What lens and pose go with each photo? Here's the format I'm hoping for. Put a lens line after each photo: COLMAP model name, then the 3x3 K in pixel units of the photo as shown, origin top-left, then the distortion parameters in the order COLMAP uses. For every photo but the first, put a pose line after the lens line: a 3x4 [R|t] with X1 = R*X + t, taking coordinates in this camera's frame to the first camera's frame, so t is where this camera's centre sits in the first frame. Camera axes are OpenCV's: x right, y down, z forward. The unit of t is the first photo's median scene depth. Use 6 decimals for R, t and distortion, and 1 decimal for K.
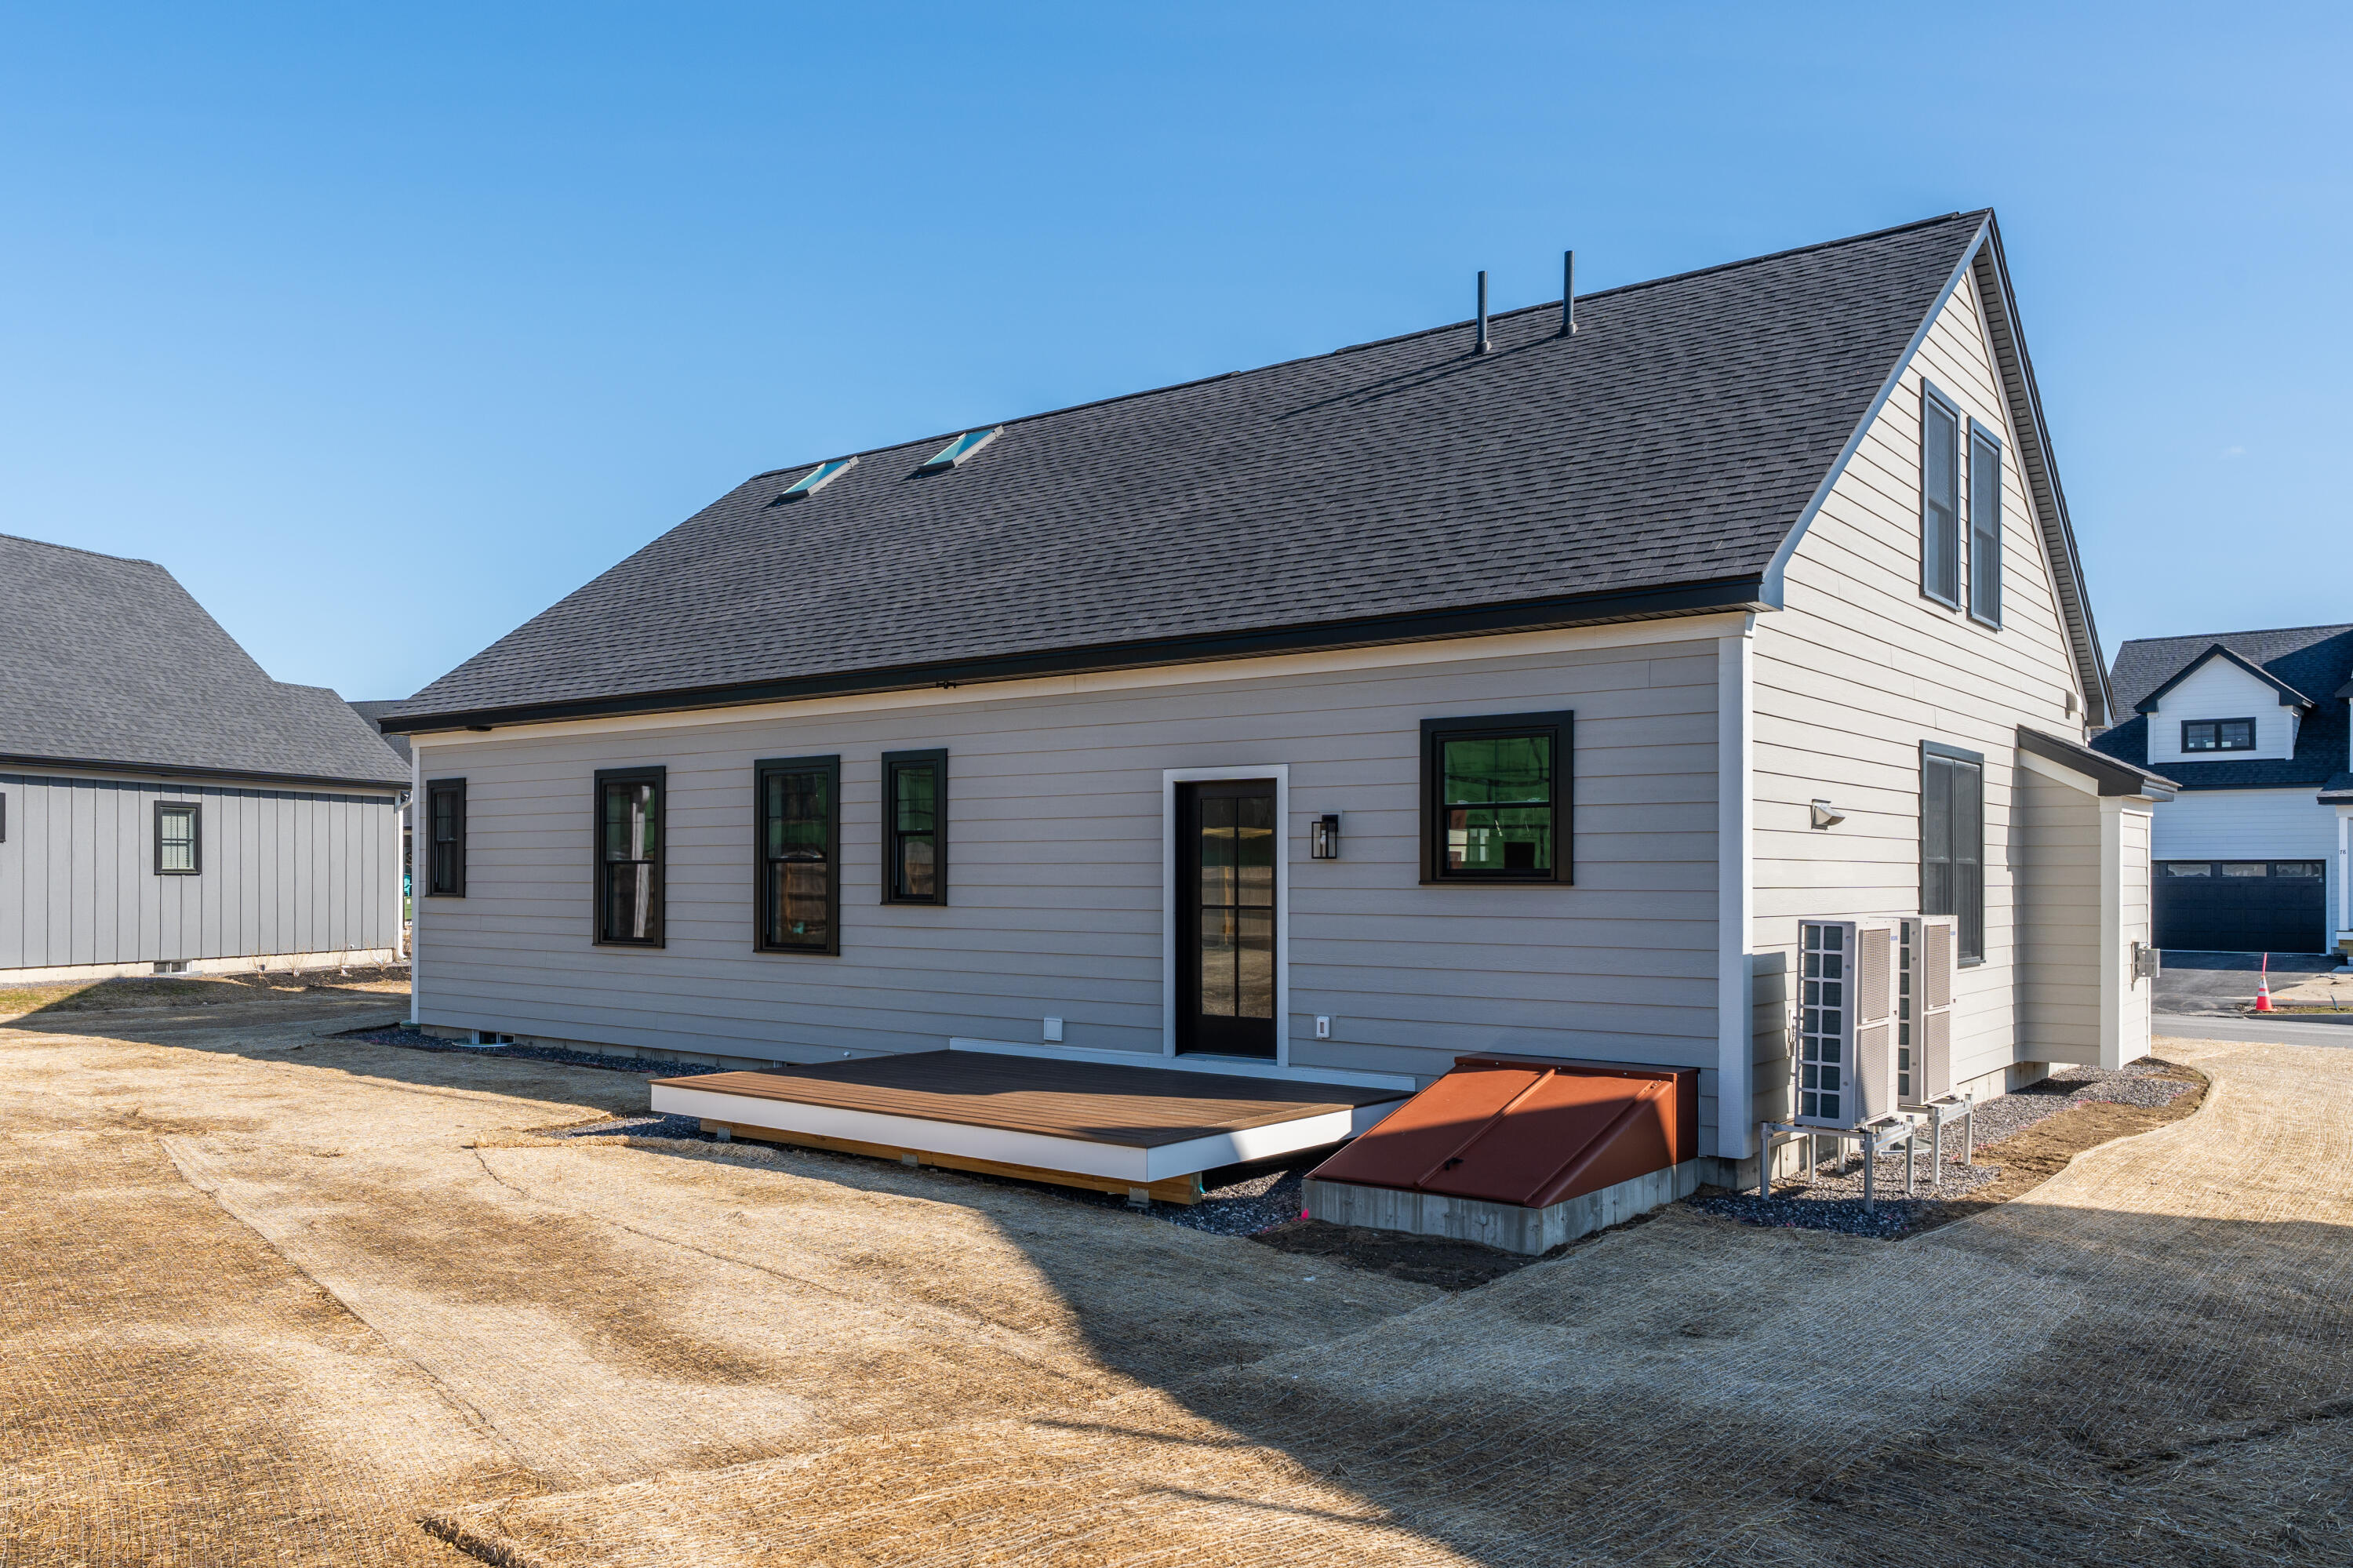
lens RADIAL K [[1575.0, 0, 1176.5], [0, 1575.0, 784.0], [0, 0, 1]] dist [0.034706, -0.000277]
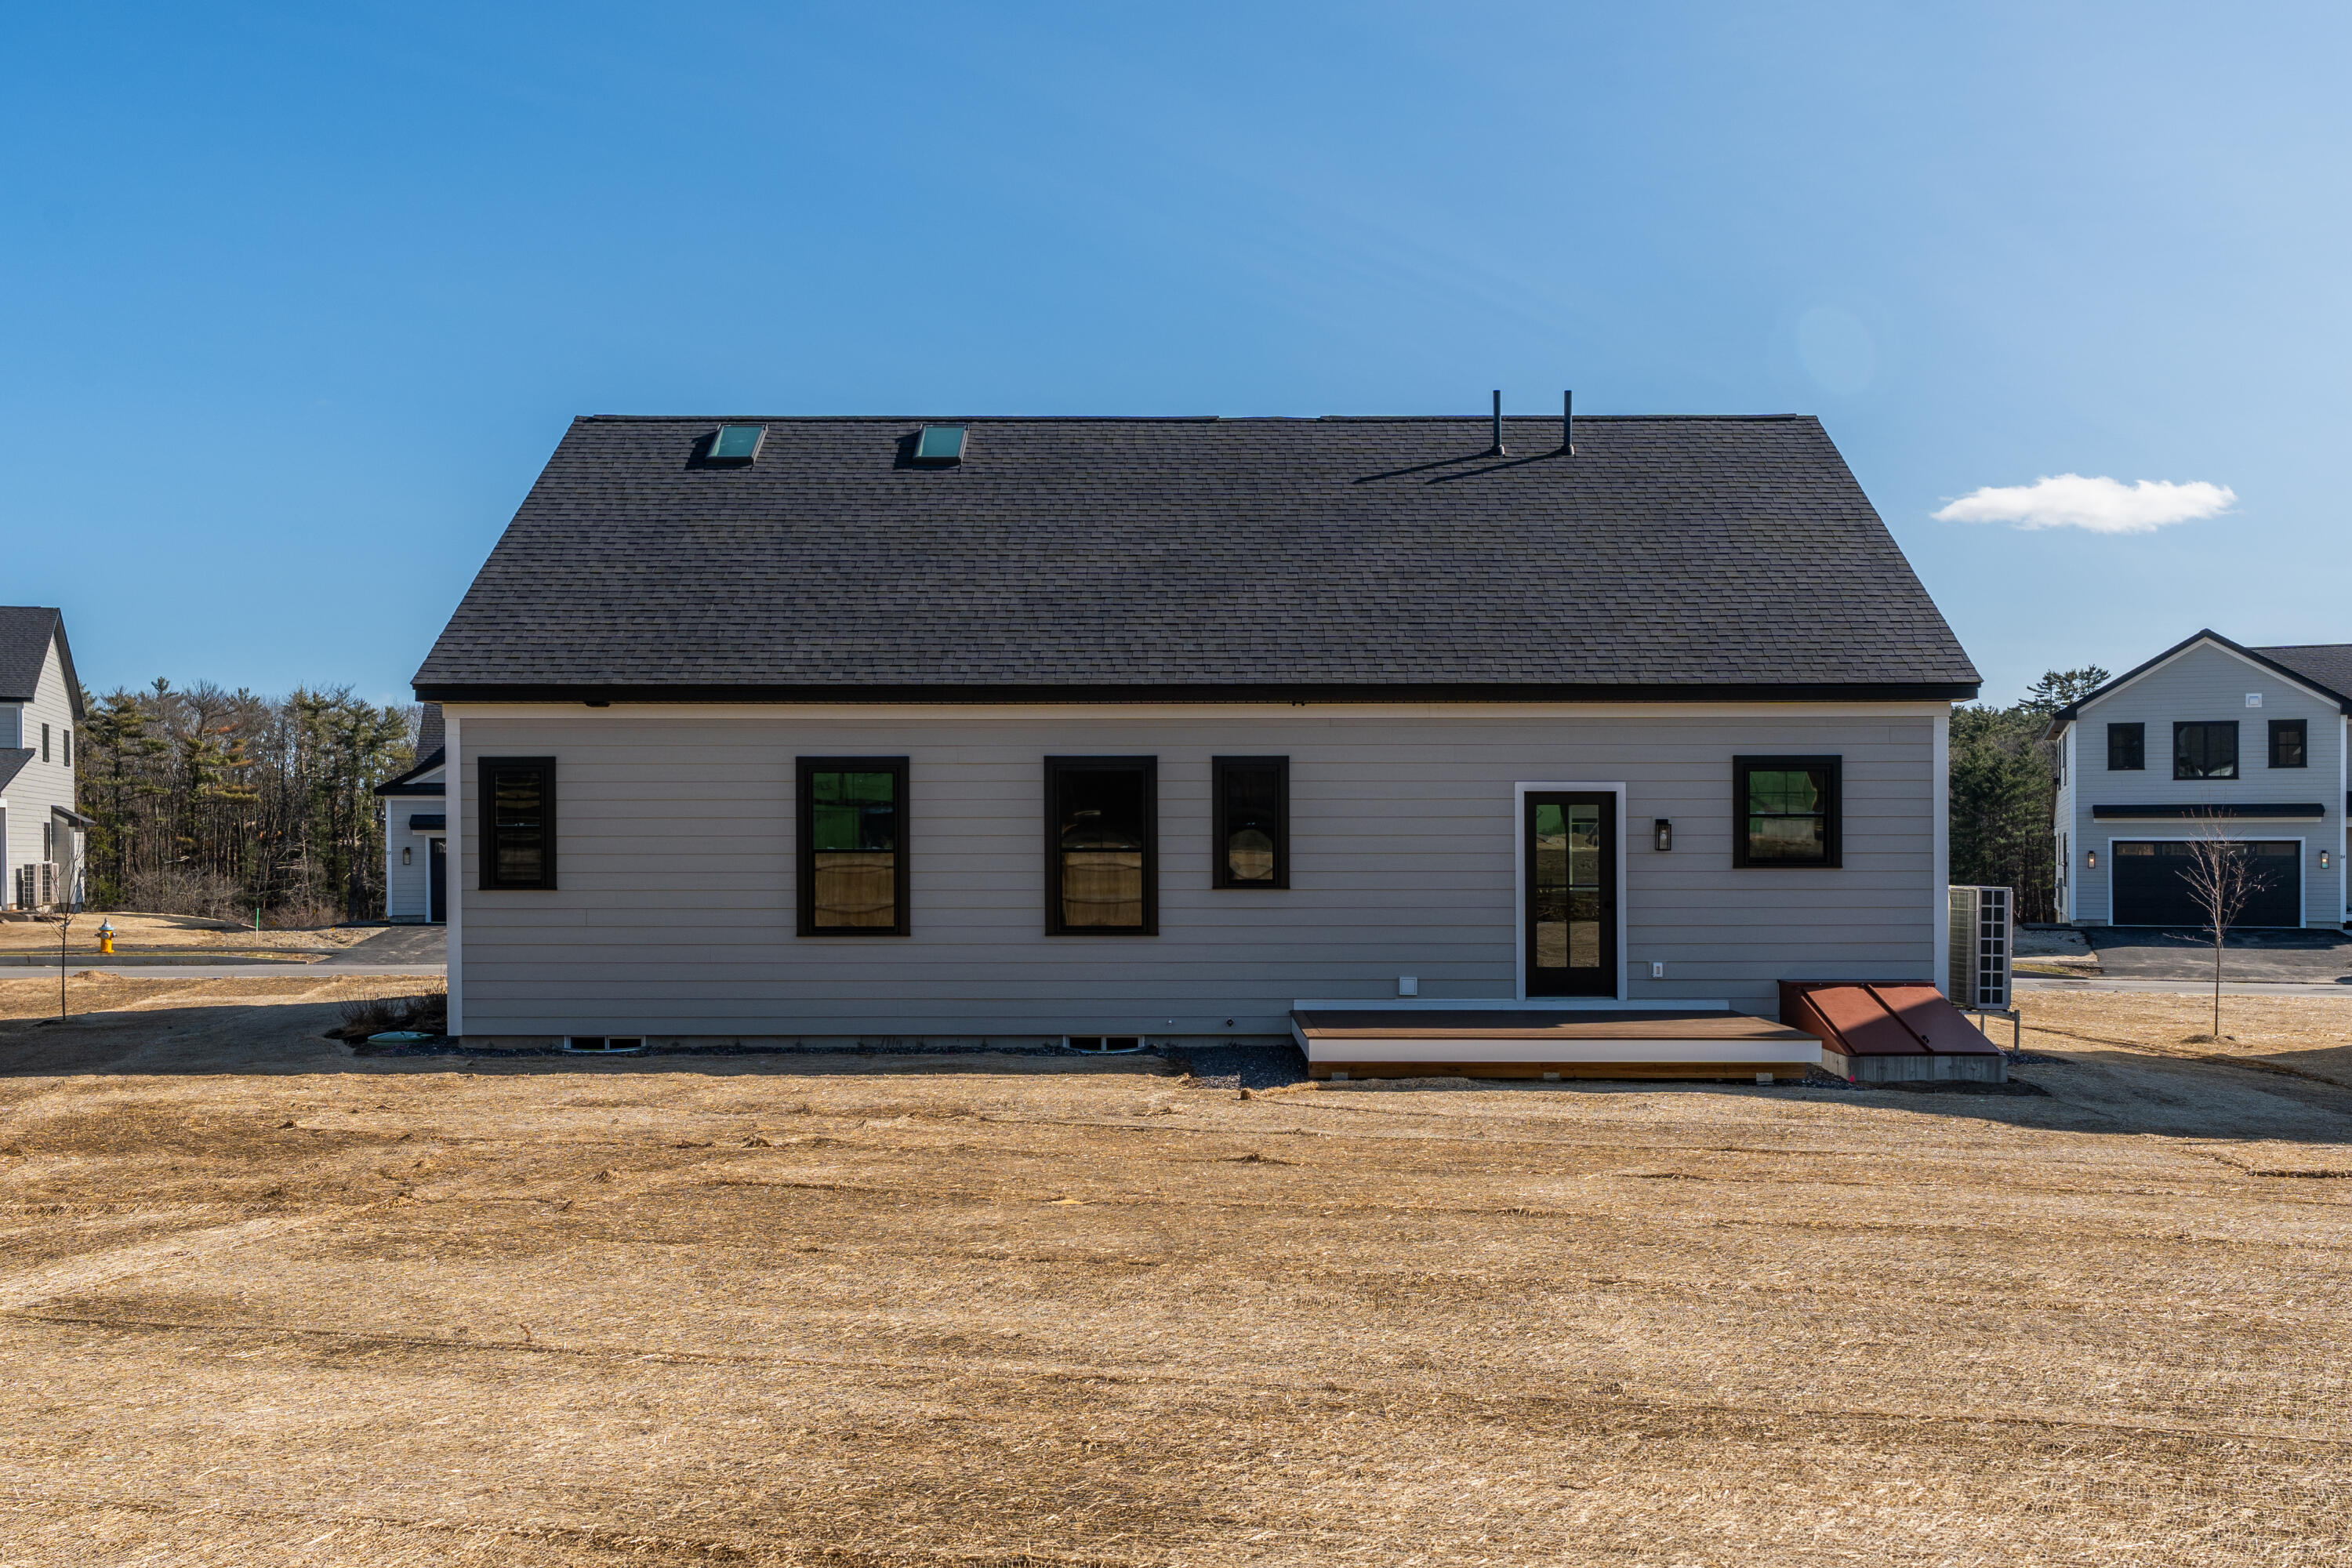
lens RADIAL K [[1859.7, 0, 1176.5], [0, 1859.7, 785.6], [0, 0, 1]] dist [0.049626, -0.000229]
pose [[0.817062, 0.014984, 0.576354, -1.020443], [-0.030042, 0.999411, 0.016607, -0.021011], [-0.575766, -0.030884, 0.817031, -0.090158]]
